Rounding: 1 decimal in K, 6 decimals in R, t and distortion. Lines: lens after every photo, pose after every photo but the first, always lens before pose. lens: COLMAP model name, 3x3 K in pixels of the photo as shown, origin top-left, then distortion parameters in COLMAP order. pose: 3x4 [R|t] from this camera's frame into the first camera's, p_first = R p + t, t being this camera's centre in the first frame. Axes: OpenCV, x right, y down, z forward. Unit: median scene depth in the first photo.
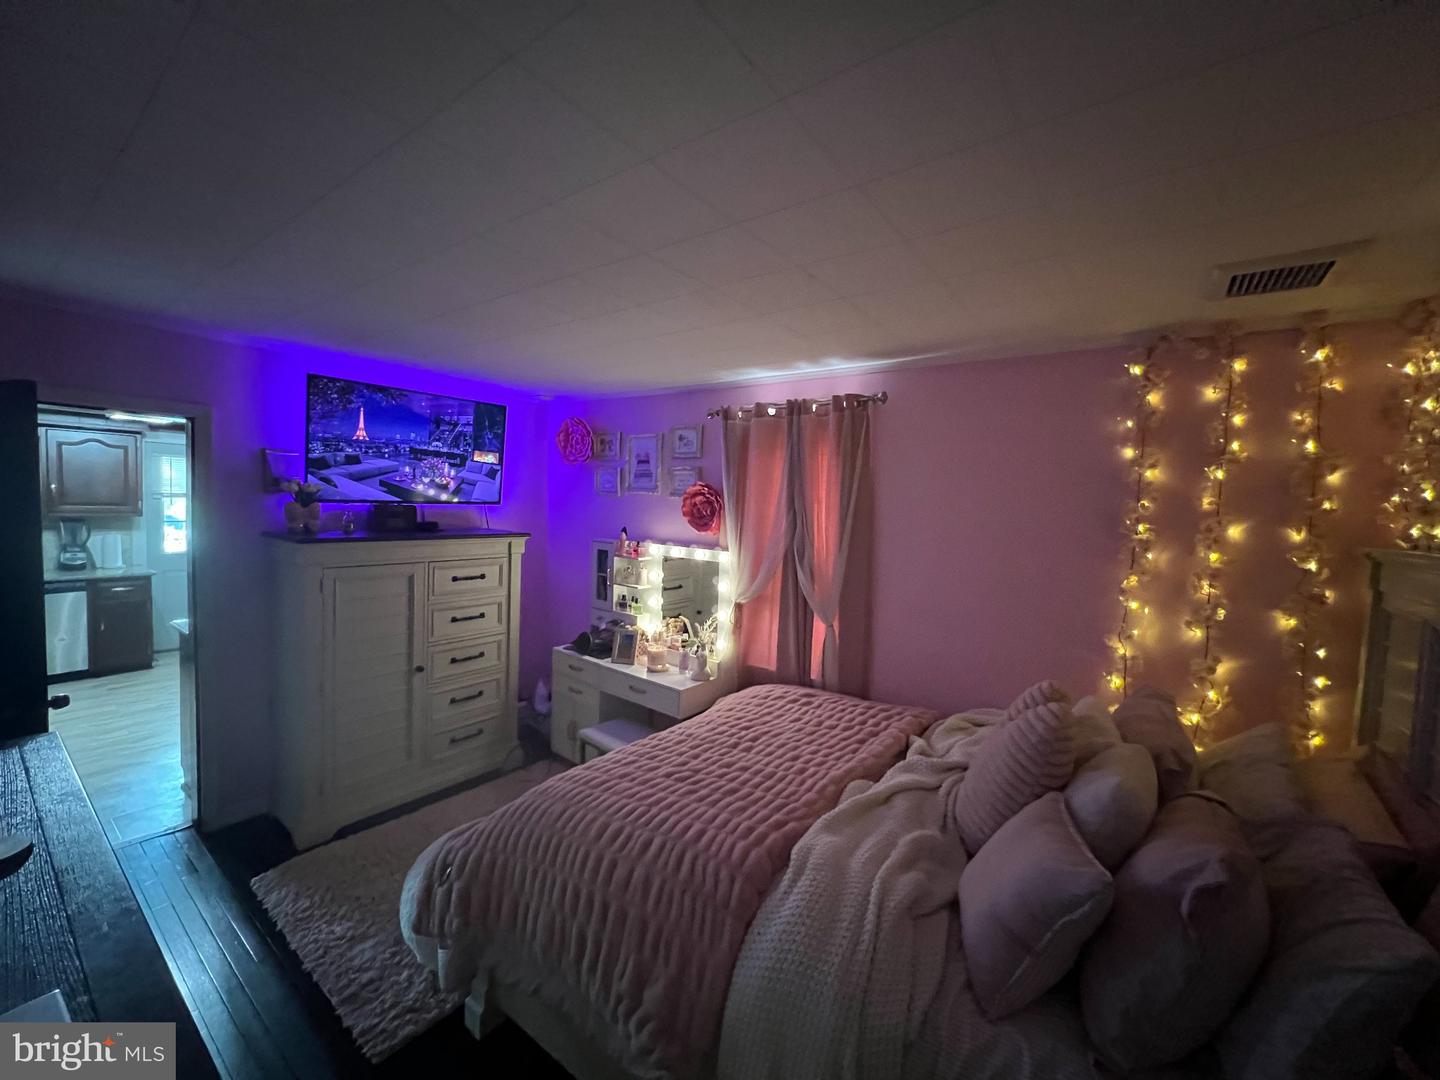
lens RADIAL K [[575.5, 0, 715.9], [0, 575.5, 538.1], [0, 0, 1]] dist [0.003040, -0.000060]
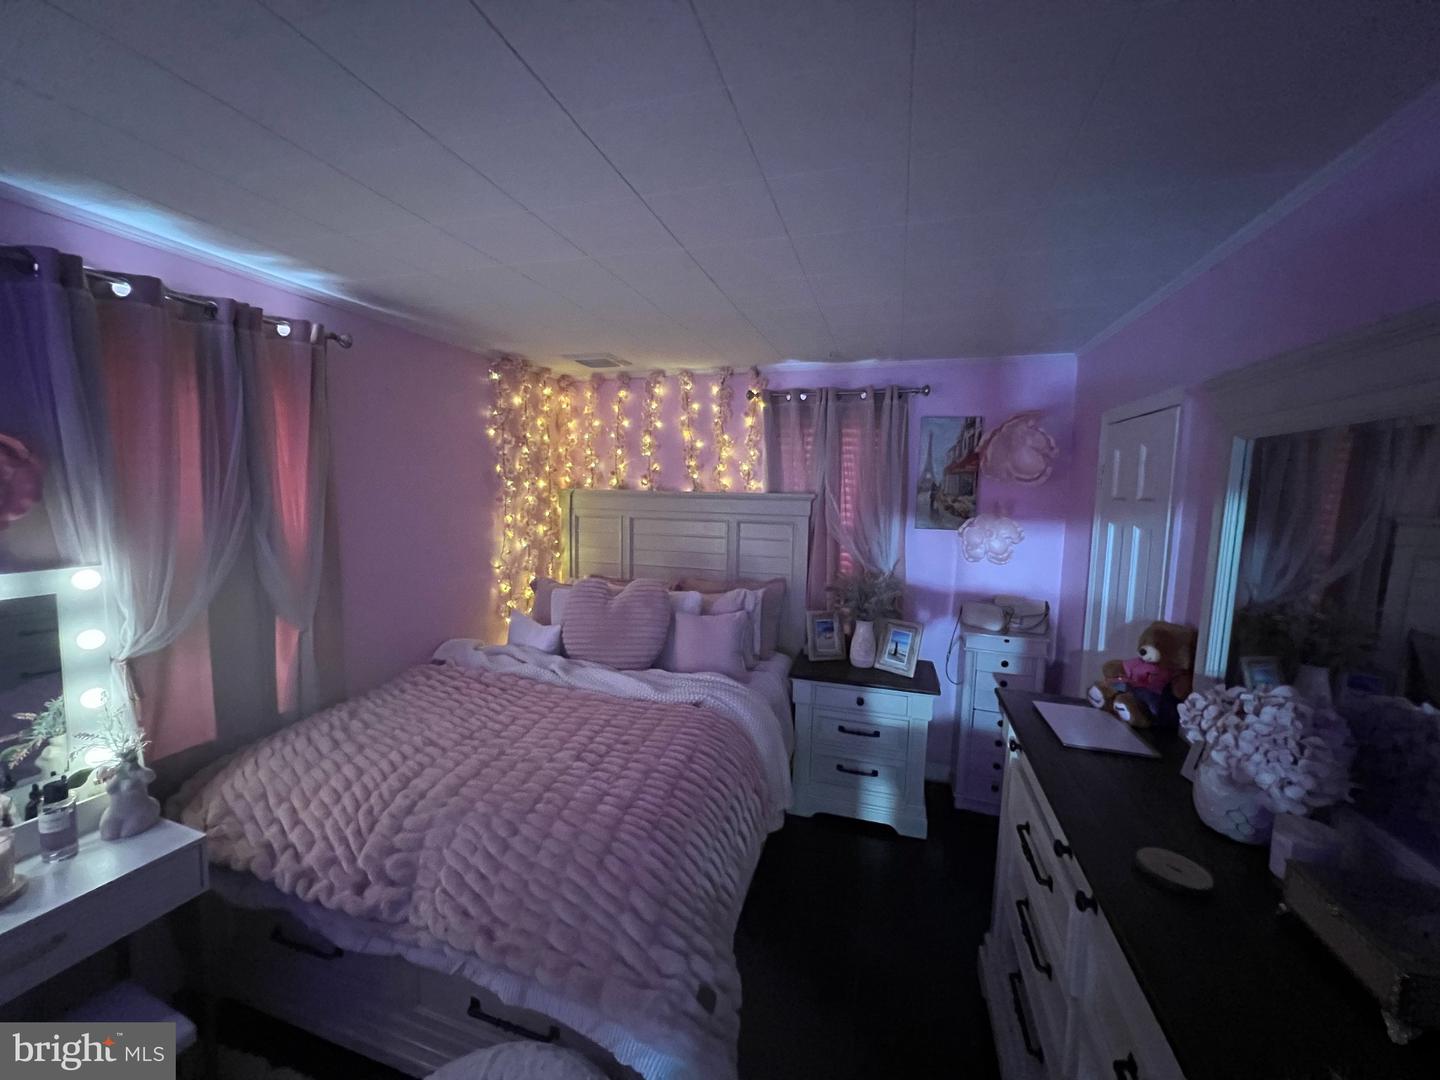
lens RADIAL K [[575.5, 0, 717.9], [0, 575.5, 540.1], [0, 0, 1]] dist [0.003040, -0.000060]
pose [[-0.331219, -0.139501, 0.933185, -0.670915], [0.008867, 0.988507, 0.150918, -0.072903], [-0.943512, 0.058262, -0.326175, 0.731396]]
